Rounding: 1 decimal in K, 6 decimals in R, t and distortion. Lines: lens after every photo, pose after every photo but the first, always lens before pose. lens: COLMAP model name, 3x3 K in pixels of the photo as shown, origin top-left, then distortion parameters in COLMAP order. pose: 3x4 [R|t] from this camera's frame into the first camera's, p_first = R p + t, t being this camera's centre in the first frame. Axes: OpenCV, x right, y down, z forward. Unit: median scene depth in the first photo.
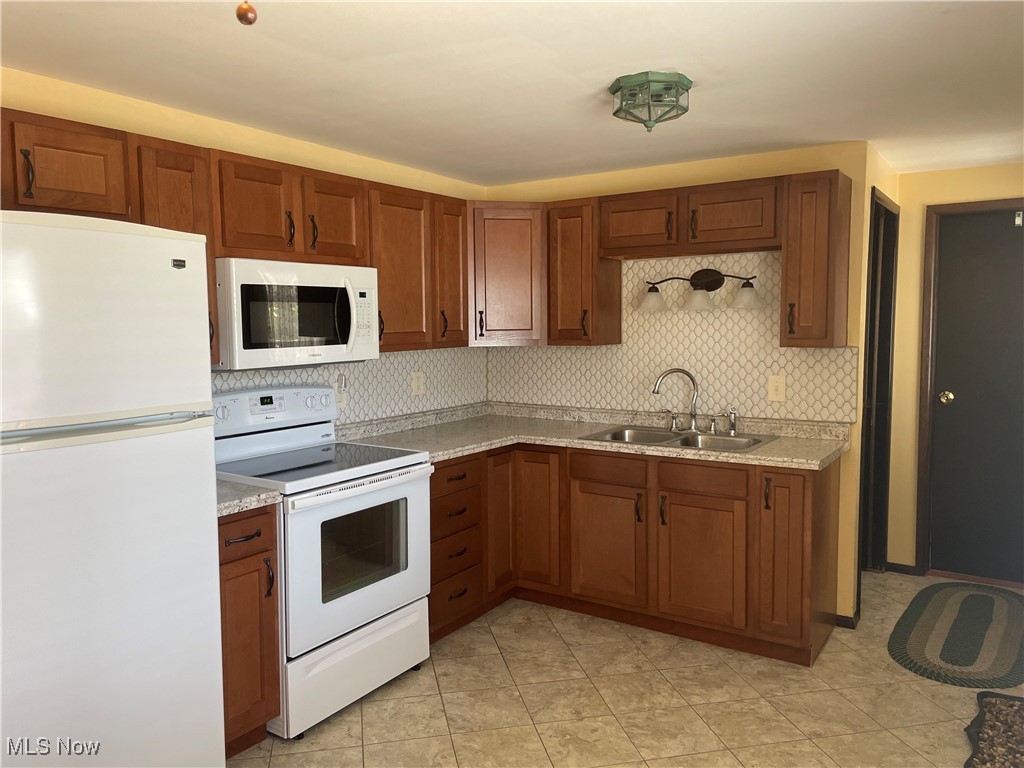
lens RADIAL K [[774.1, 0, 511.8], [0, 774.1, 382.7], [0, 0, 1]] dist [0.090416, -0.109583]
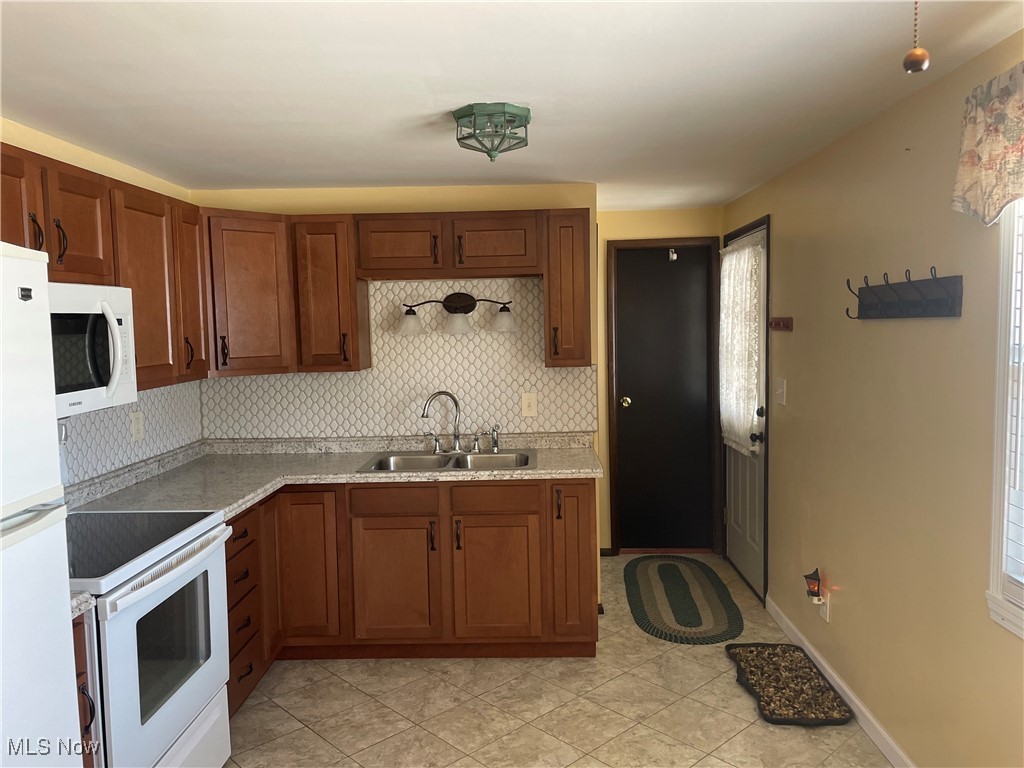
lens RADIAL K [[774.1, 0, 517.0], [0, 774.1, 382.4], [0, 0, 1]] dist [0.090416, -0.109583]
pose [[0.852060, -0.048983, 0.521147, -0.246438], [0.055739, 0.998442, 0.002714, -0.029348], [-0.520468, 0.026735, 0.853463, 0.104119]]
